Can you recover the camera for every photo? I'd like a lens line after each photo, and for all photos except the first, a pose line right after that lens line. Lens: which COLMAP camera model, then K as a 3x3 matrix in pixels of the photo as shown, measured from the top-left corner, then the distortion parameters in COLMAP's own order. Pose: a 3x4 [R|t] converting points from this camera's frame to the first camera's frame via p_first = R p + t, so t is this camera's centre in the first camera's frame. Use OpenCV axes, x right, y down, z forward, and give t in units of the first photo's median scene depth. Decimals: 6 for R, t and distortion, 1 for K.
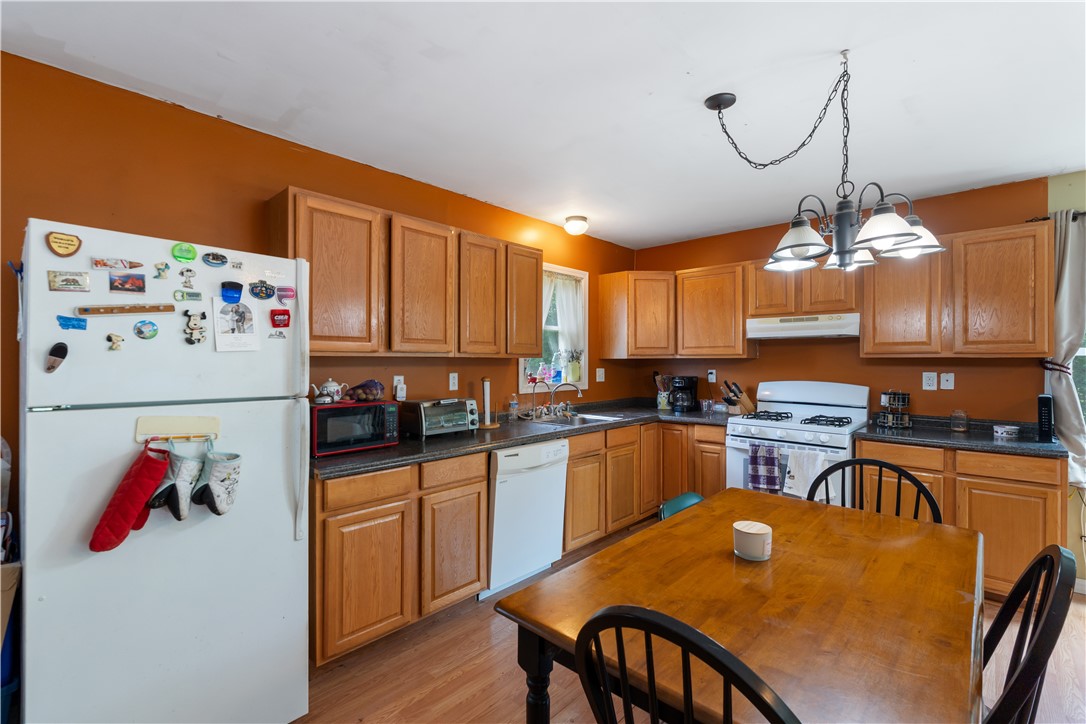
lens RADIAL K [[482.3, 0, 544.3], [0, 482.3, 364.2], [0, 0, 1]] dist [-0.003821, -0.000175]
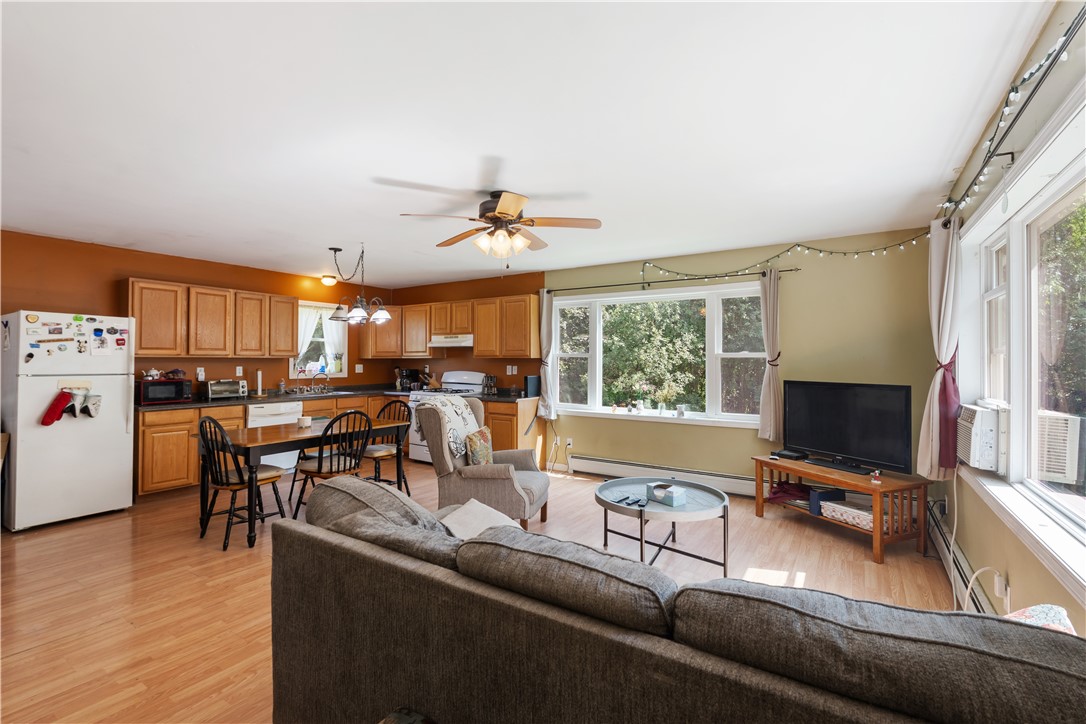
lens RADIAL K [[482.3, 0, 542.3], [0, 482.3, 355.2], [0, 0, 1]] dist [-0.003821, -0.000175]
pose [[0.984999, 0.001890, 0.172552, 0.908902], [0.001132, 0.999848, -0.017413, 0.014176], [-0.172559, 0.017347, 0.984846, -1.415067]]
